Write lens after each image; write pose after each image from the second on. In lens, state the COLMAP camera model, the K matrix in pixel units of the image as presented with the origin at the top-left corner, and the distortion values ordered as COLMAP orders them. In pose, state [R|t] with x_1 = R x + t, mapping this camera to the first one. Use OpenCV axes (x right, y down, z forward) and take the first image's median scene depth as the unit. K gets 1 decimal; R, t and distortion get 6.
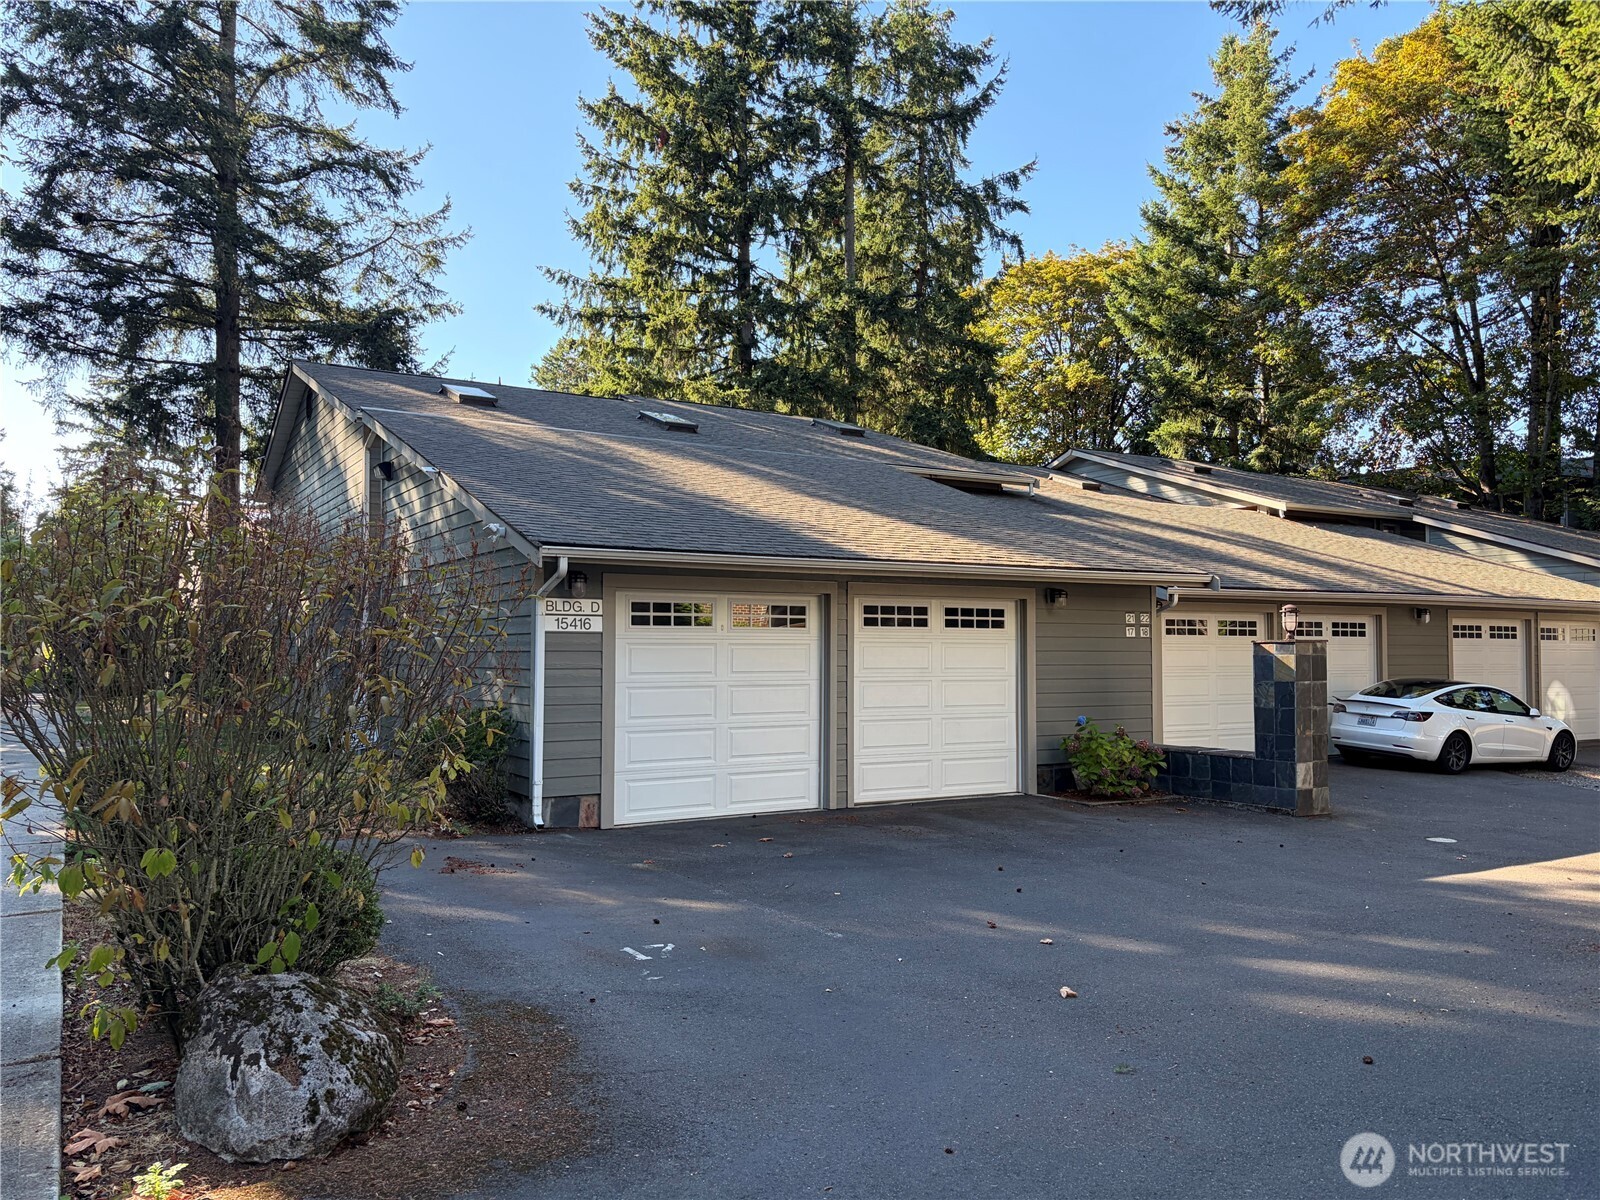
lens RADIAL K [[1208.0, 0, 800.0], [0, 1208.0, 600.0], [0, 0, 1]] dist [0.050976, -0.049669]
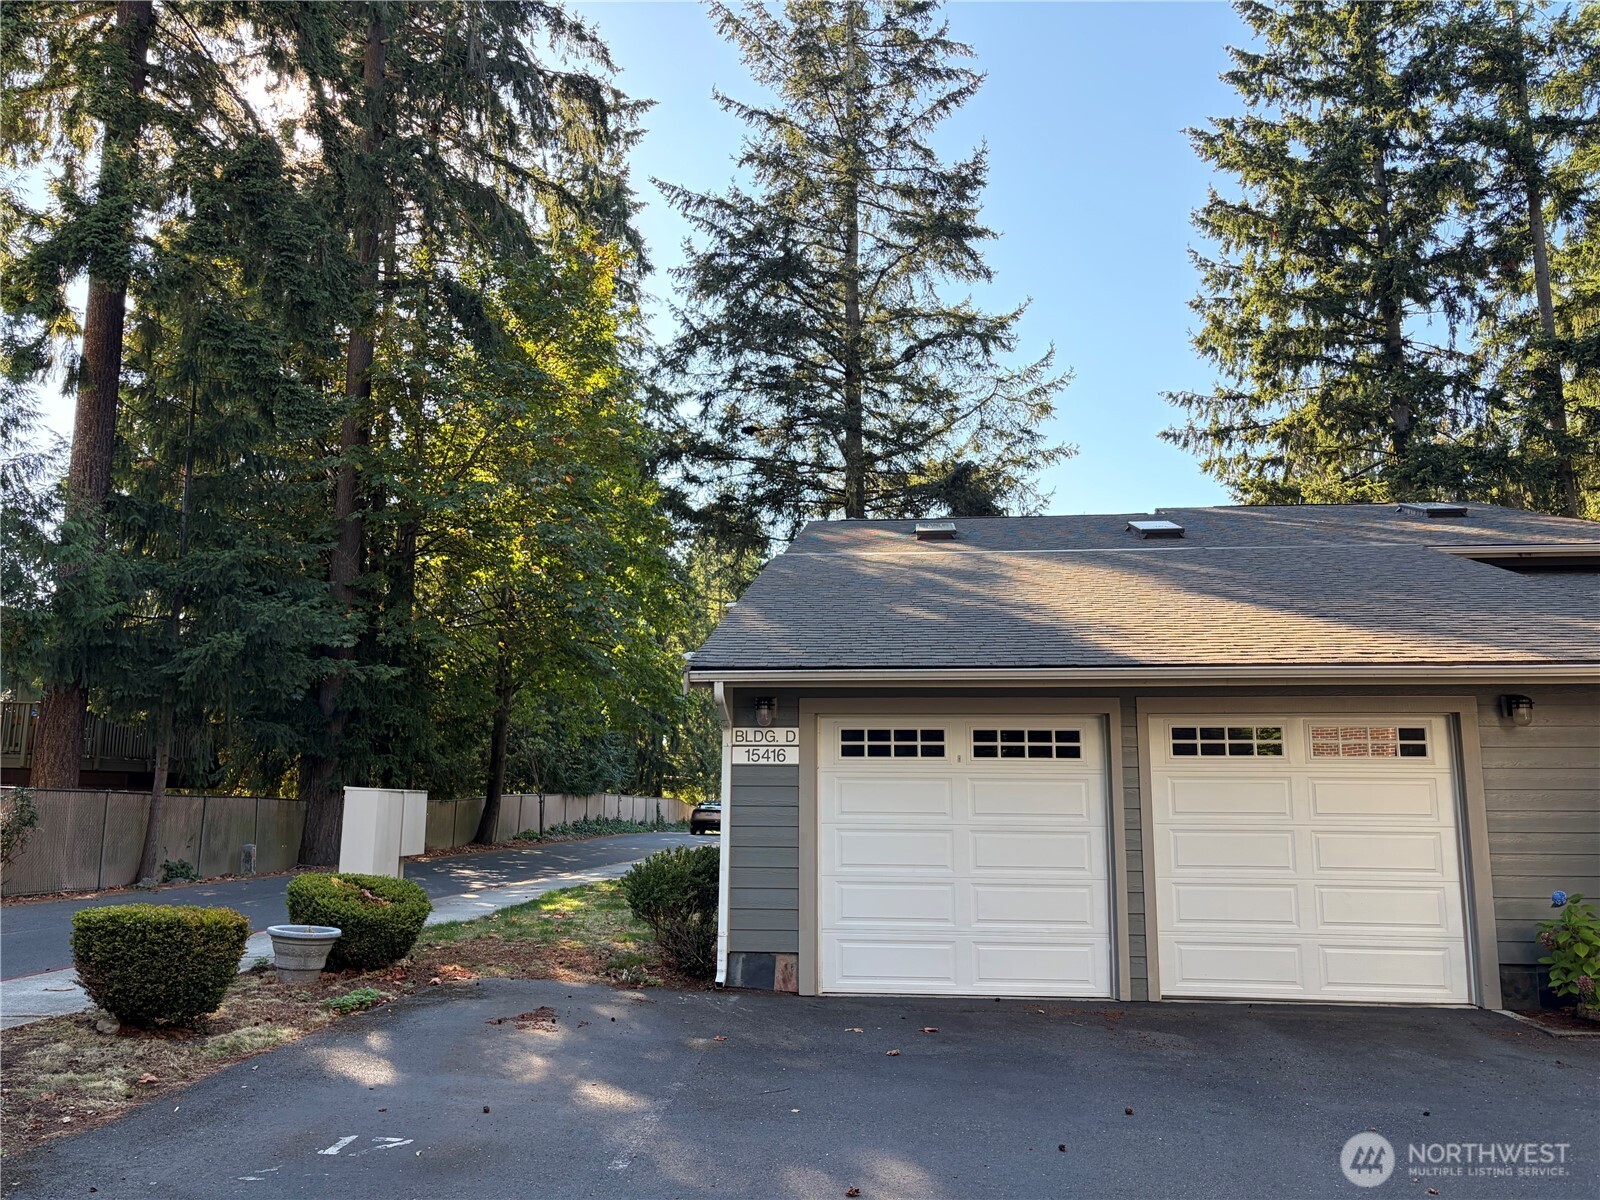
lens RADIAL K [[1208.0, 0, 800.0], [0, 1208.0, 600.0], [0, 0, 1]] dist [0.050976, -0.049669]
pose [[0.804820, -0.094899, -0.585883, 0.117805], [0.022202, 0.991257, -0.130060, 0.007133], [0.593104, 0.091667, 0.799891, 0.089843]]
